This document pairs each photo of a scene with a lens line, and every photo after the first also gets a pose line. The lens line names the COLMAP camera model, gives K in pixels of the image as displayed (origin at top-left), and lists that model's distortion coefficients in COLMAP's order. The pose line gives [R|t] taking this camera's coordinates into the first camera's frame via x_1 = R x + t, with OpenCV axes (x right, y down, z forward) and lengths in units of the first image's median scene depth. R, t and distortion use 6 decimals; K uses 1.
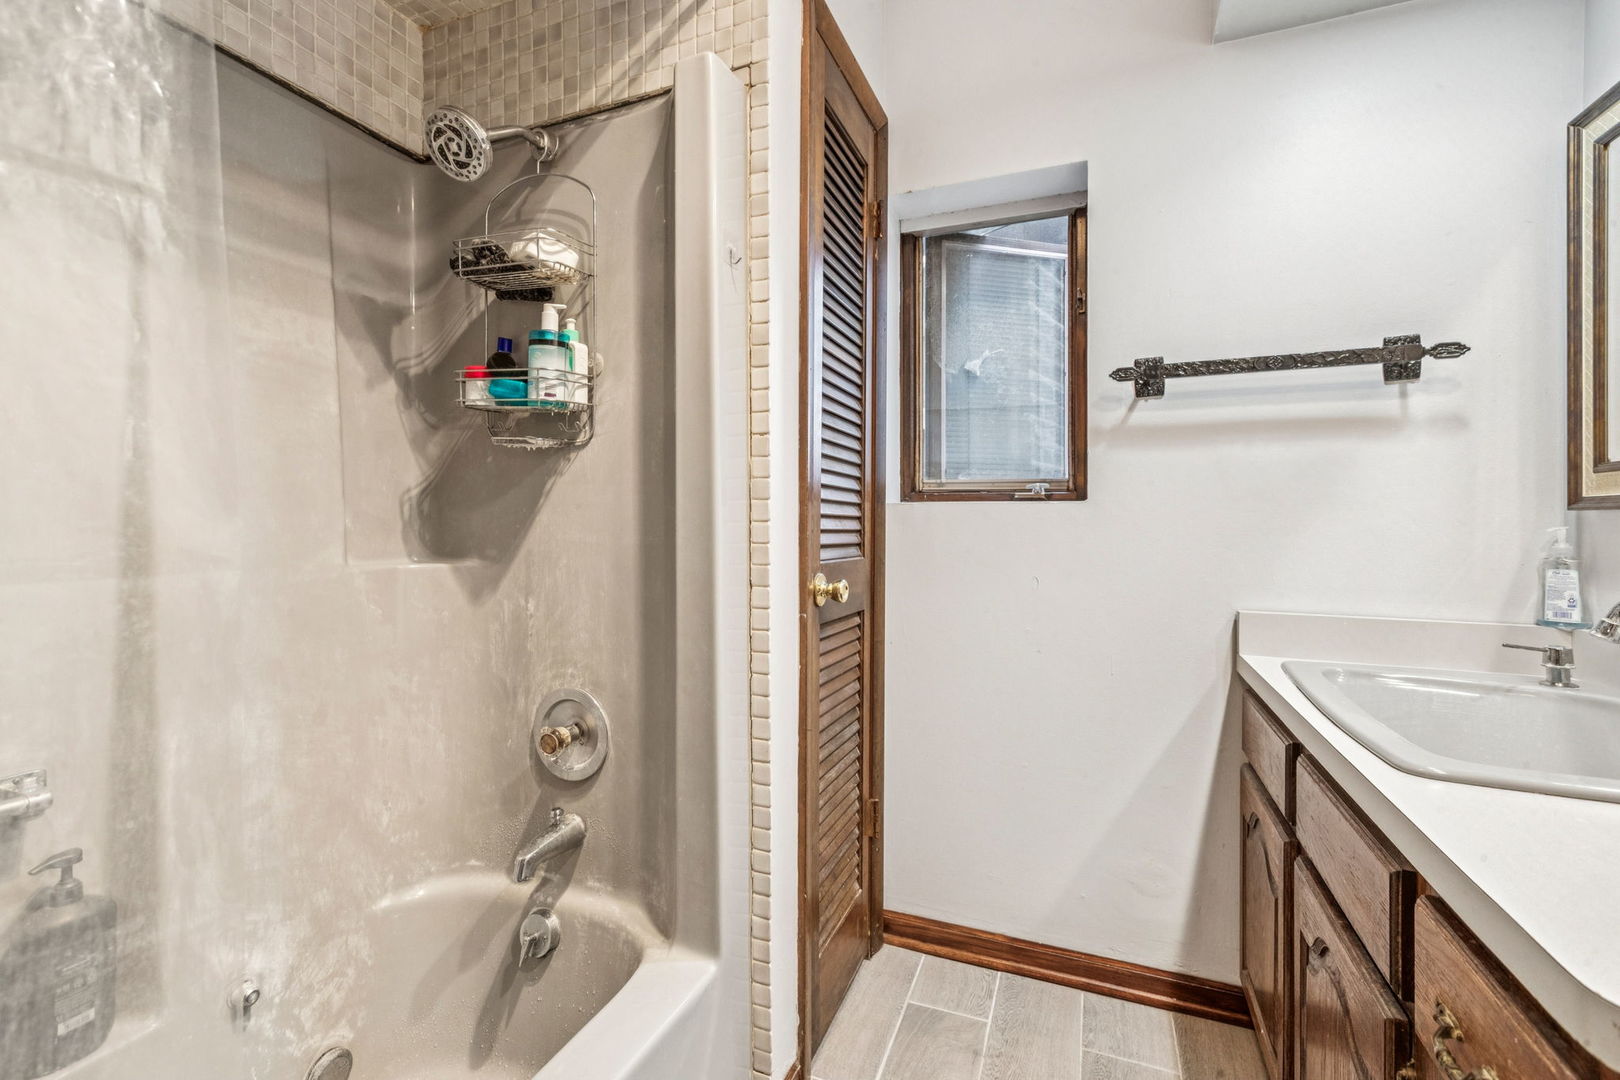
lens RADIAL K [[736.4, 0, 796.8], [0, 736.4, 516.1], [0, 0, 1]] dist [0.005620, 0.000073]
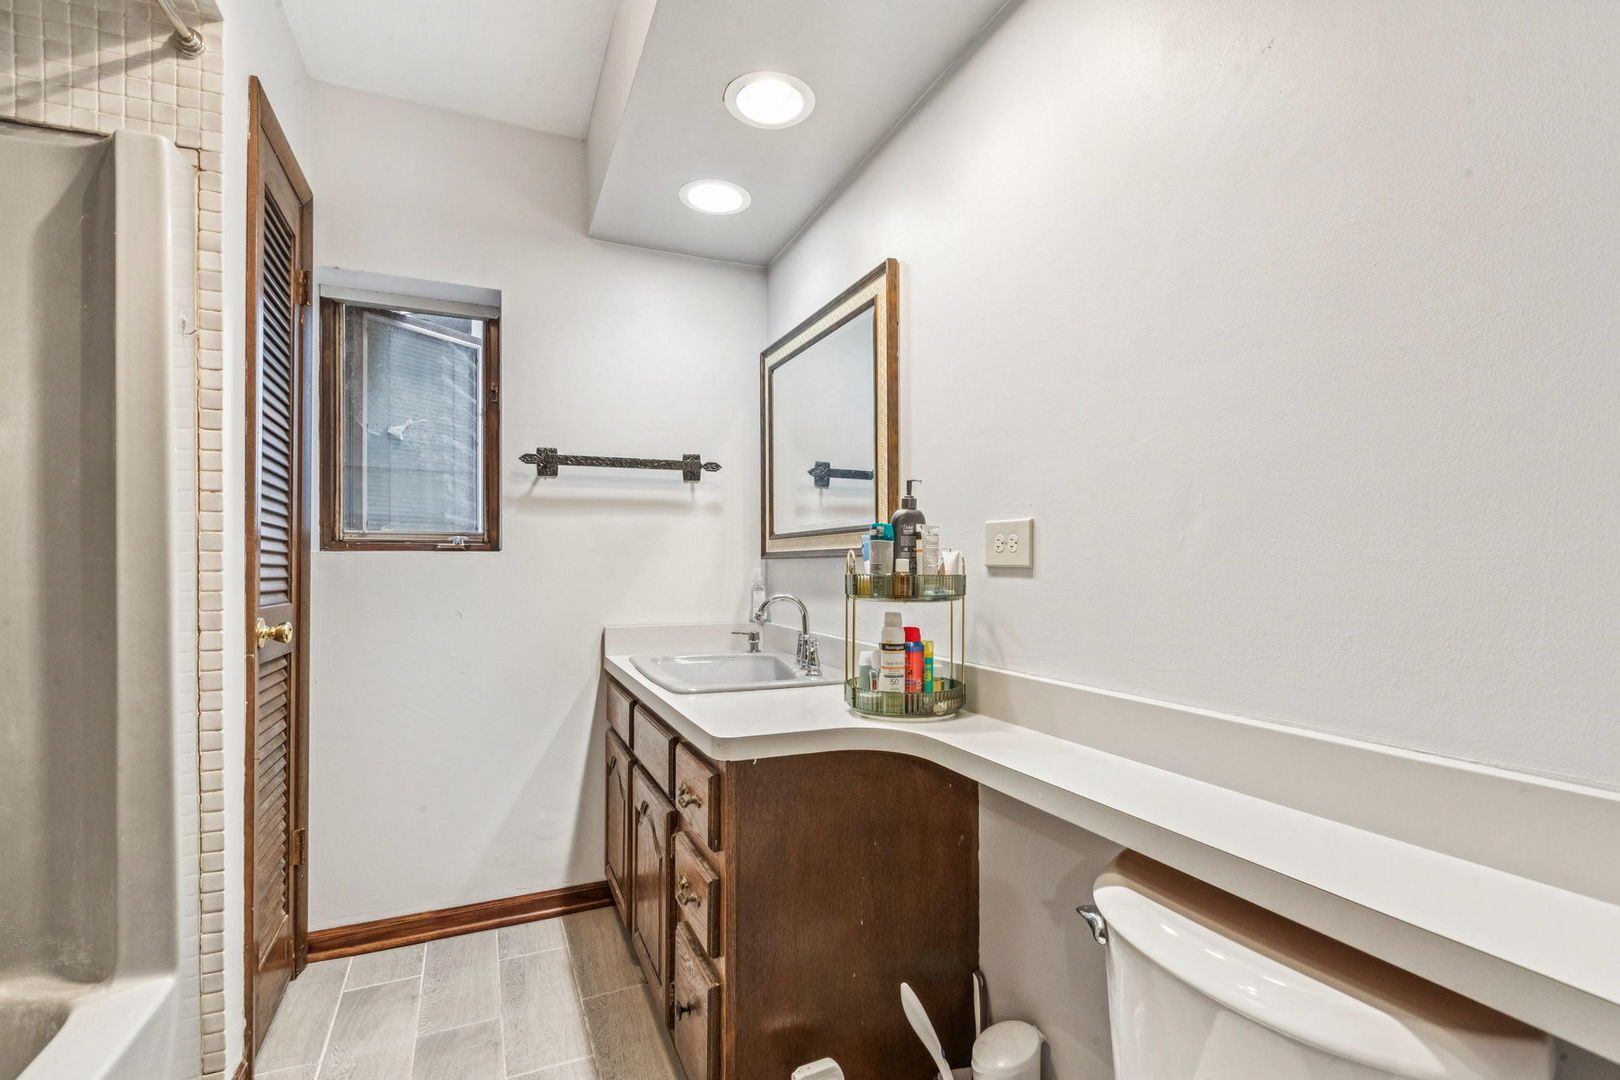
lens RADIAL K [[736.4, 0, 817.3], [0, 736.4, 548.1], [0, 0, 1]] dist [0.005620, 0.000073]
pose [[0.686315, 0.008484, 0.727255, -0.189925], [0.004020, 0.999872, -0.015458, -0.005321], [-0.727294, 0.013532, 0.686193, -0.334109]]
